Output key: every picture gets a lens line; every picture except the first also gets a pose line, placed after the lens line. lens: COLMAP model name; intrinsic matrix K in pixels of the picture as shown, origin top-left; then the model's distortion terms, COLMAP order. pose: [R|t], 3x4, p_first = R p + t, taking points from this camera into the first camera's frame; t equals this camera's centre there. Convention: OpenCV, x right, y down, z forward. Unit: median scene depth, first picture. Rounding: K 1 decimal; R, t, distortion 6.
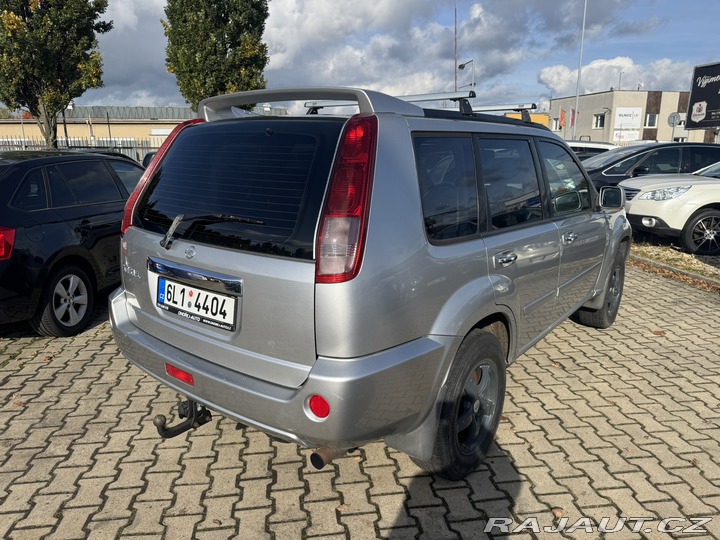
lens RADIAL K [[510.2, 0, 371.7], [0, 510.2, 273.1], [0, 0, 1]] dist [0.031473, -0.002017]
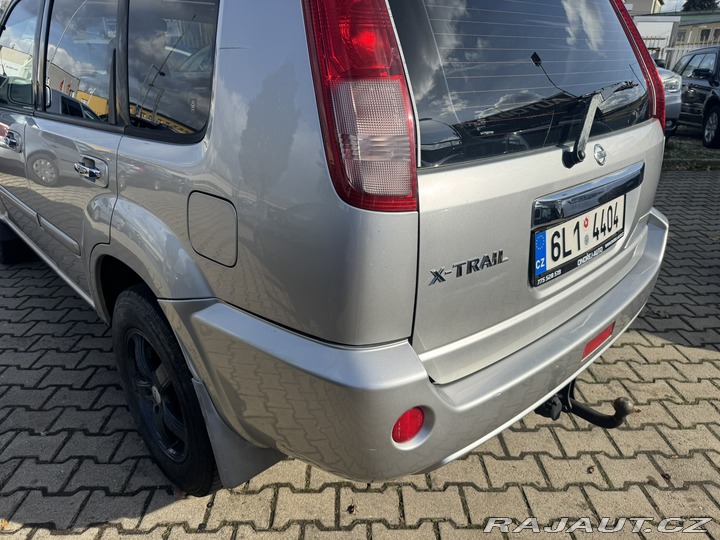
lens RADIAL K [[510.1, 0, 359.1], [0, 510.1, 275.3], [0, 0, 1]] dist [0.032512, -0.035078]
pose [[0.160804, -0.406945, 0.899187, -0.954723], [0.239254, 0.899943, 0.364501, -0.192007], [-0.957549, 0.156521, 0.242078, 1.078254]]
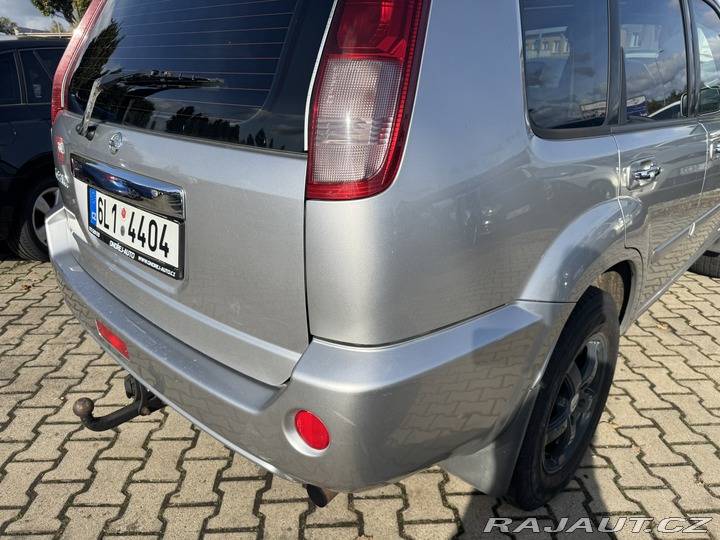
lens RADIAL K [[512.4, 0, 358.0], [0, 512.4, 273.2], [0, 0, 1]] dist [0.008052, -0.006275]
pose [[0.992419, 0.044232, -0.114663, 0.000970], [-0.027771, 0.989567, 0.141370, 0.015667], [0.119720, -0.137114, 0.983294, 0.399027]]
